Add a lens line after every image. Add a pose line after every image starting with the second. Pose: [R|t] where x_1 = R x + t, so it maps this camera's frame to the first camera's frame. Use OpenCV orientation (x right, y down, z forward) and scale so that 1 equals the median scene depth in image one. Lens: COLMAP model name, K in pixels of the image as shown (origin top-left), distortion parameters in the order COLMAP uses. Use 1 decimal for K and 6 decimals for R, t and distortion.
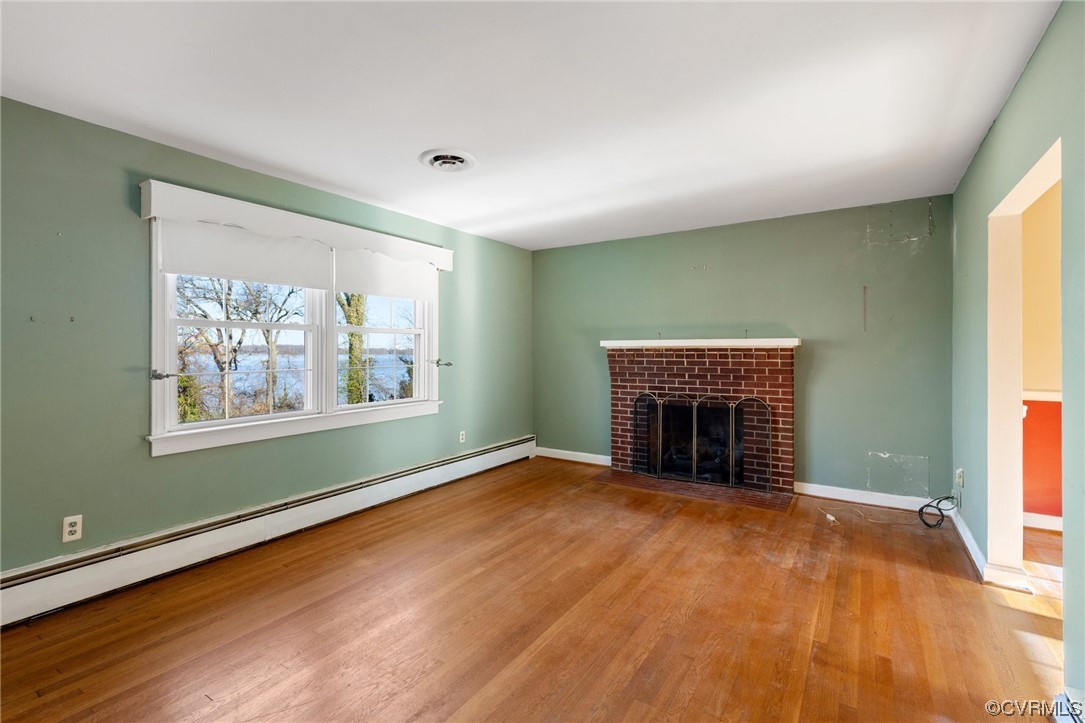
lens RADIAL K [[487.1, 0, 542.4], [0, 487.1, 353.2], [0, 0, 1]] dist [0.009155, -0.001480]
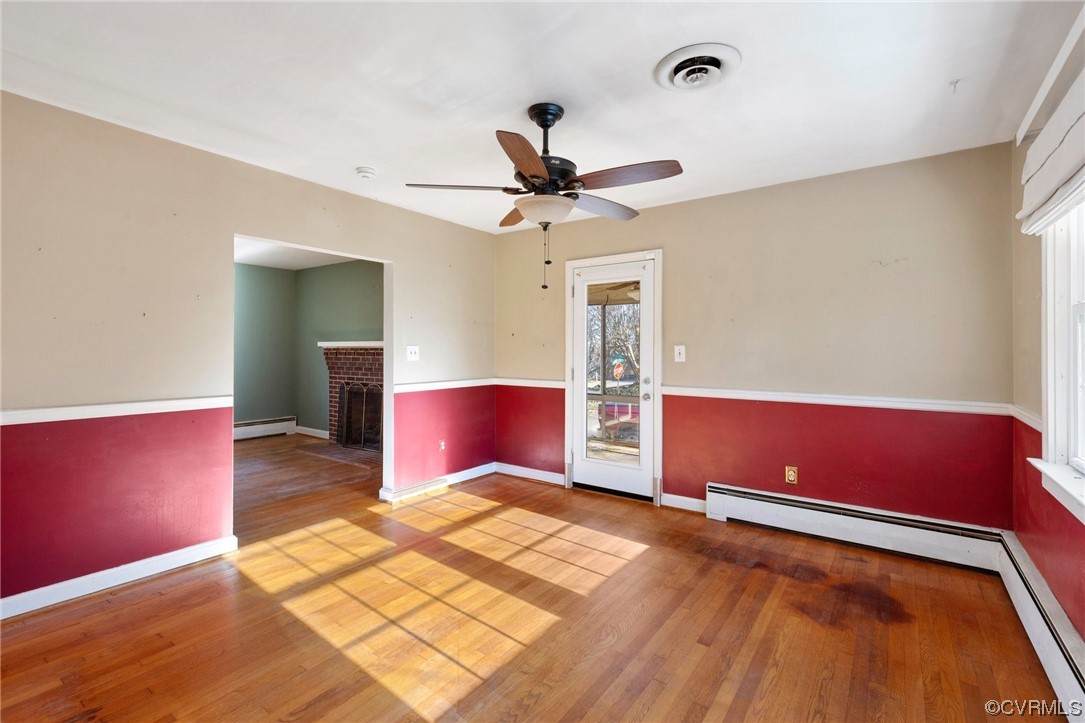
lens RADIAL K [[487.1, 0, 544.9], [0, 487.1, 350.3], [0, 0, 1]] dist [0.009155, -0.001480]
pose [[0.999090, 0.004419, -0.042412, 1.091231], [-0.004741, 0.999961, -0.007488, 0.004345], [0.042378, 0.007682, 0.999072, -0.381686]]
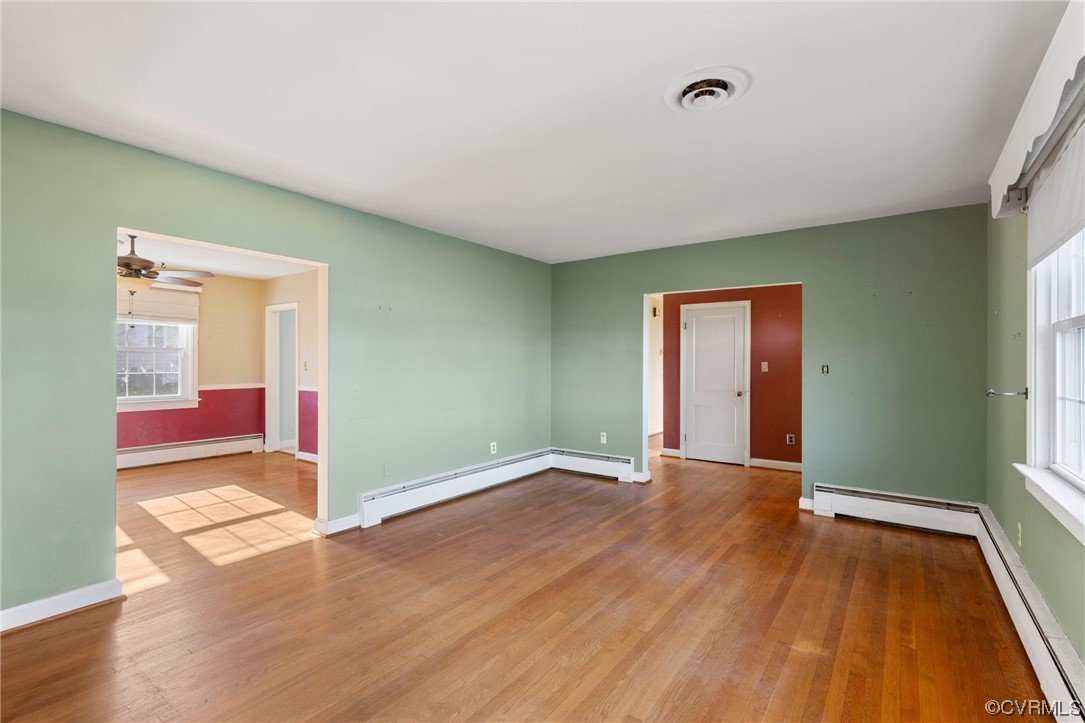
lens RADIAL K [[487.1, 0, 536.0], [0, 487.1, 364.1], [0, 0, 1]] dist [0.009155, -0.001480]
pose [[-0.998397, -0.001480, 0.056573, 0.007939], [-0.000967, 0.999958, 0.009080, -0.009537], [-0.056584, 0.009010, -0.998357, 1.427355]]
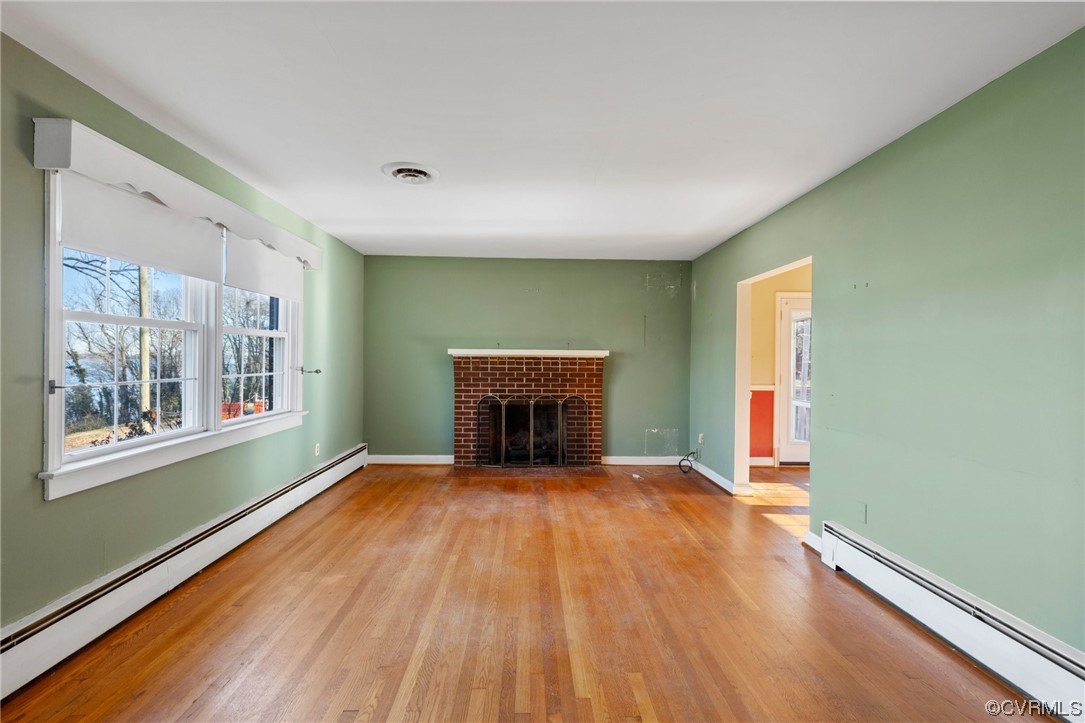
lens RADIAL K [[487.1, 0, 542.8], [0, 487.1, 361.4], [0, 0, 1]] dist [0.009155, -0.001480]
pose [[0.816717, 0.005579, 0.577012, -0.467241], [-0.006685, 0.999978, -0.000207, 0.001414], [-0.577000, -0.003688, 0.816736, -0.008448]]
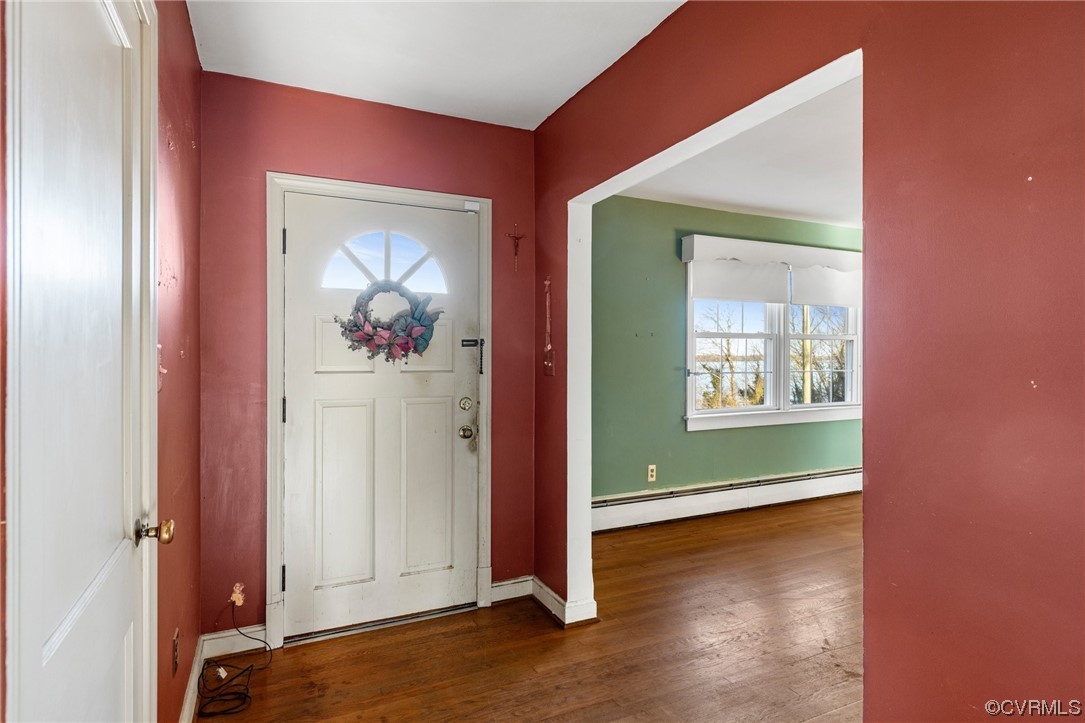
lens RADIAL K [[579.1, 0, 544.6], [0, 579.1, 359.8], [0, 0, 1]] dist [0.006487, -0.000453]
pose [[0.859695, 0.006387, -0.510767, -0.227831], [-0.006602, 0.999977, 0.001392, 0.005635], [0.510765, 0.002175, 0.859718, -0.476946]]
